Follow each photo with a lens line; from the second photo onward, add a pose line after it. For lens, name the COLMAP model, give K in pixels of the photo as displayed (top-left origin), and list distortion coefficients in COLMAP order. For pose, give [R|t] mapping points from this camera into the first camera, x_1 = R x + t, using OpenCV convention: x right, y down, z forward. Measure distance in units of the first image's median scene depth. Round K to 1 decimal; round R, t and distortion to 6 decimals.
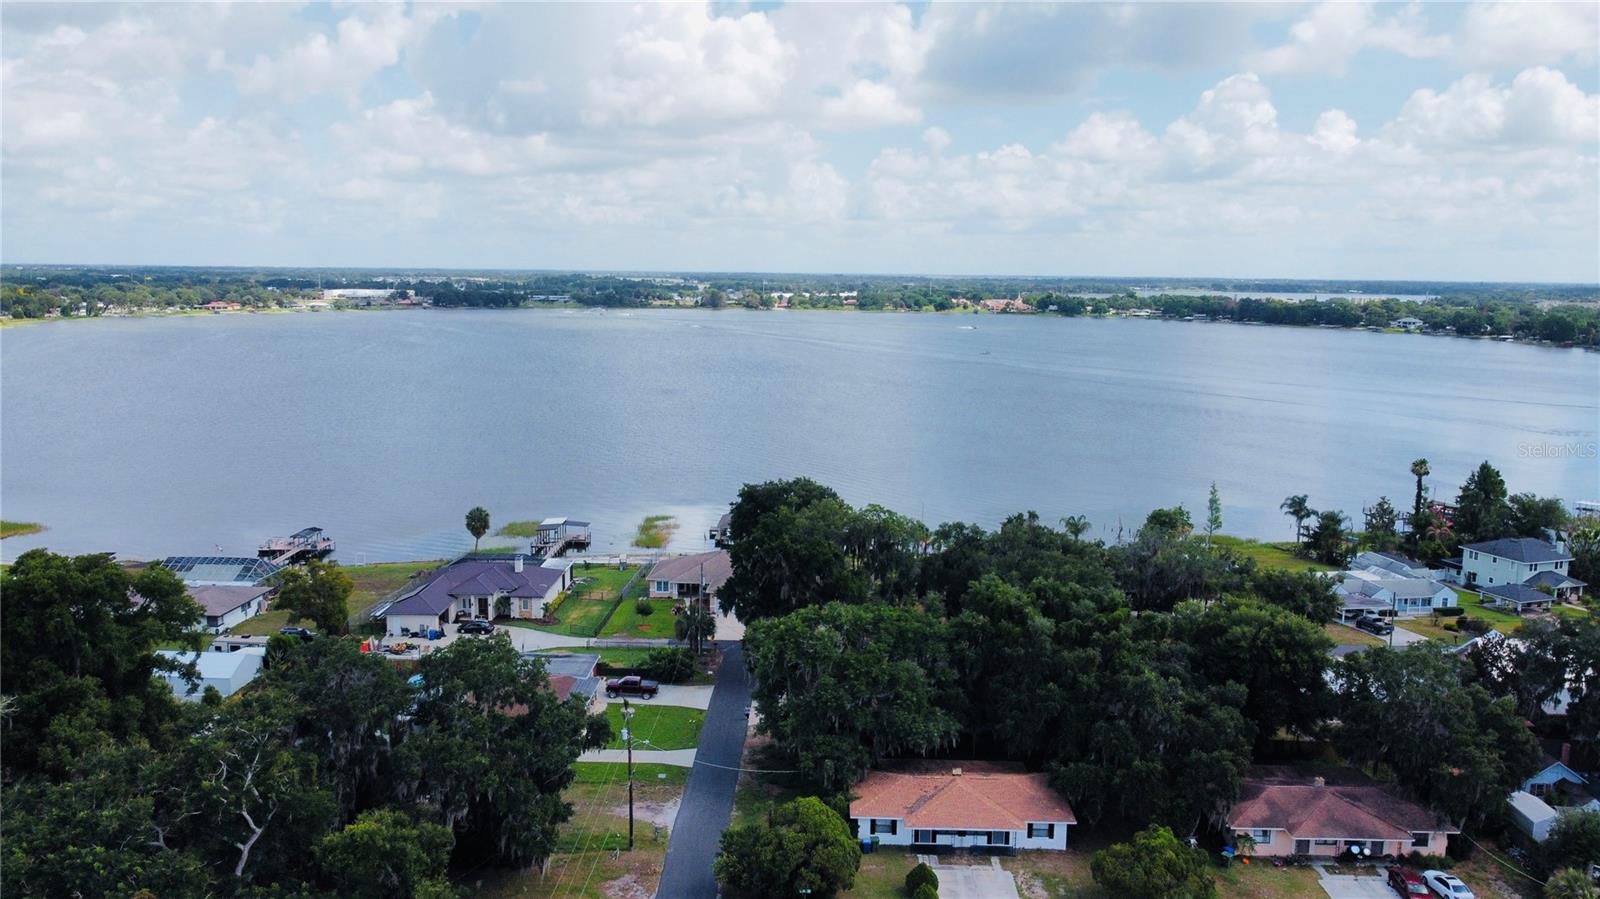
lens RADIAL K [[1209.0, 0, 800.3], [0, 1209.0, 441.3], [0, 0, 1]] dist [-0.002435, 0.001455]
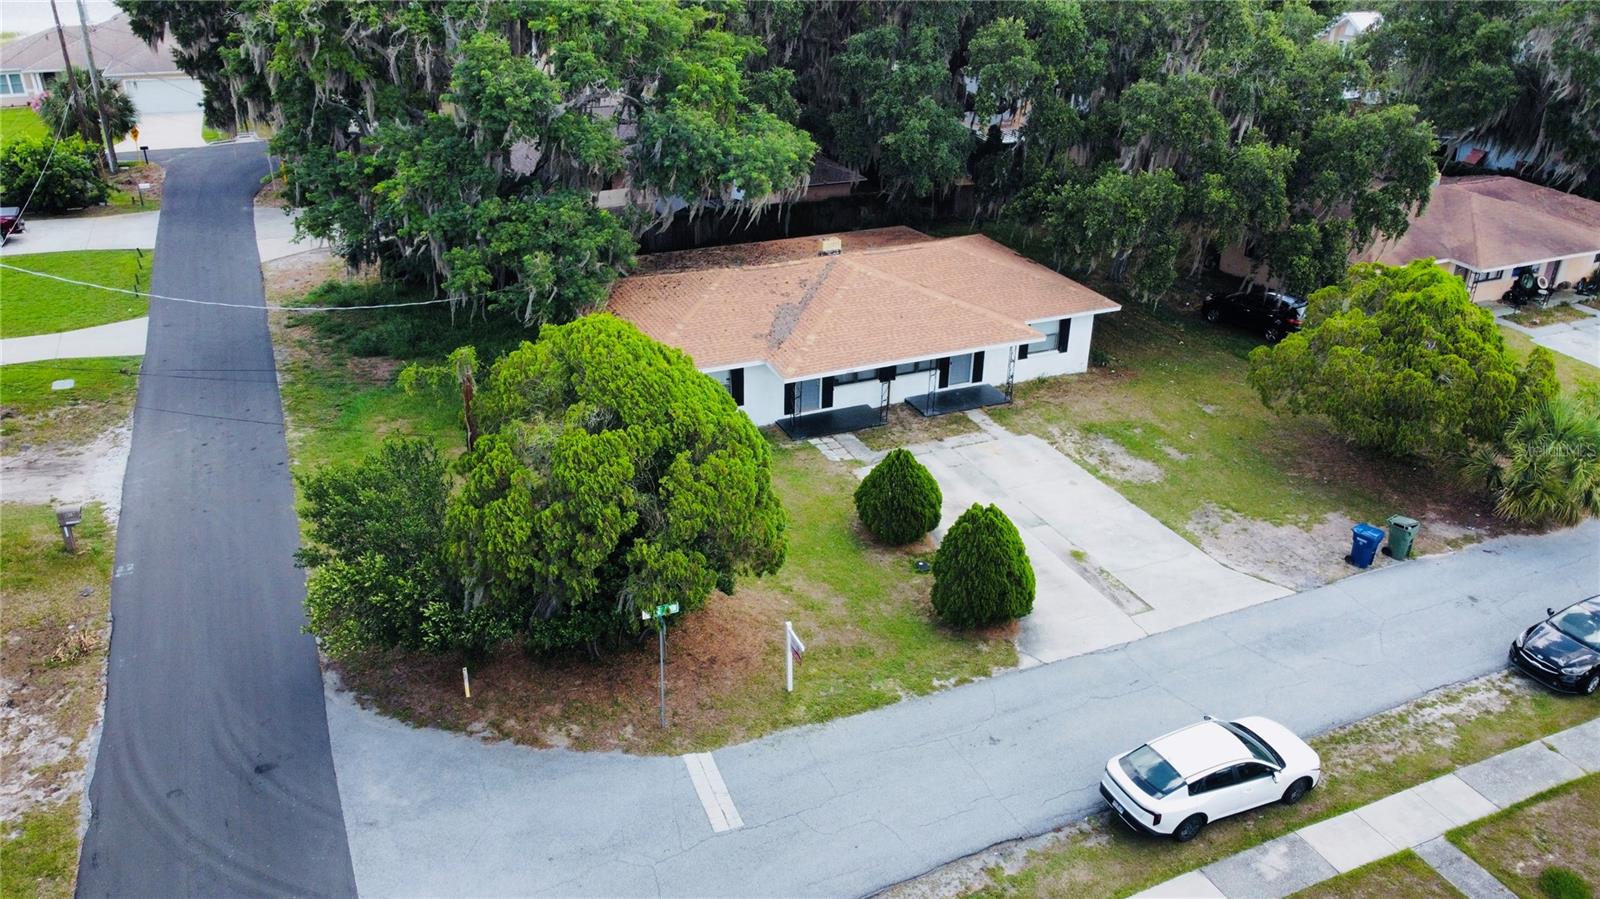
lens RADIAL K [[1187.7, 0, 795.0], [0, 1187.7, 465.7], [0, 0, 1]] dist [0.000216, -0.004086]
pose [[0.903849, -0.195766, 0.380437, -0.059773], [0.056274, 0.935851, 0.347875, 0.208362], [-0.424135, -0.293018, 0.856884, 0.649679]]
